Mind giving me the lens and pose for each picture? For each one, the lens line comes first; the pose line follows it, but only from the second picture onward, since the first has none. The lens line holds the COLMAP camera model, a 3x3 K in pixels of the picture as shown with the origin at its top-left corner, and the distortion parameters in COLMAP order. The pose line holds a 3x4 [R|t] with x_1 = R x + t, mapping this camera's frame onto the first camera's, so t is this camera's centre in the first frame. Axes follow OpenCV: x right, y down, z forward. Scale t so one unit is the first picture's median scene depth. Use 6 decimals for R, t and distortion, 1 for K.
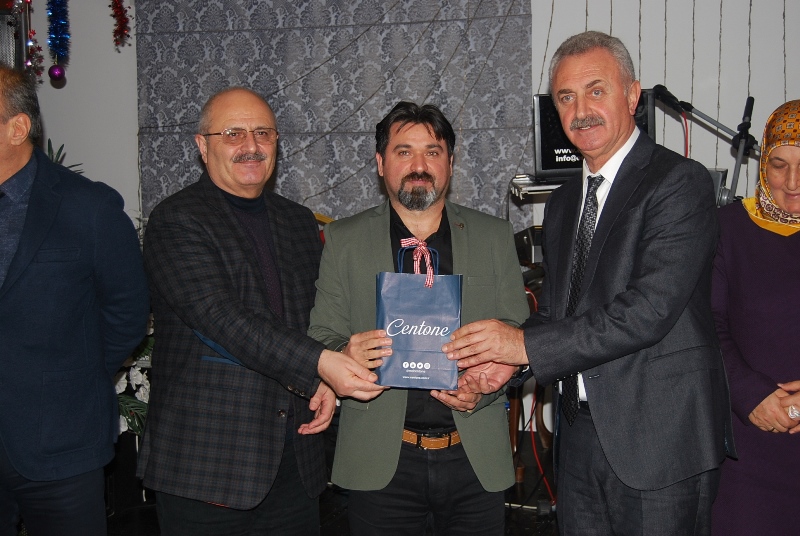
lens RADIAL K [[1172.2, 0, 400.0], [0, 1172.2, 268.0], [0, 0, 1]] dist [-0.020536, -0.010971]
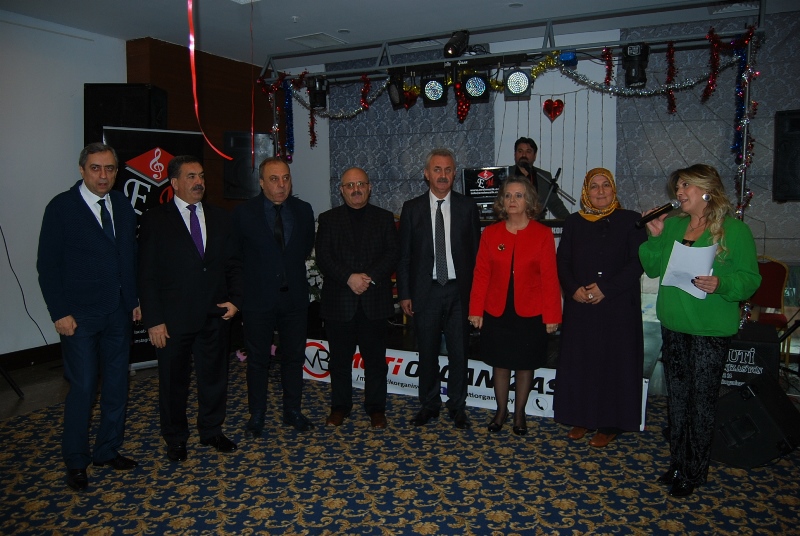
lens RADIAL K [[625.1, 0, 404.3], [0, 625.1, 268.8], [0, 0, 1]] dist [-0.099381, 0.042652]
pose [[0.988947, 0.018985, -0.147050, 0.115768], [-0.013648, 0.999214, 0.037221, 0.014322], [0.147641, -0.034803, 0.988428, -0.222080]]
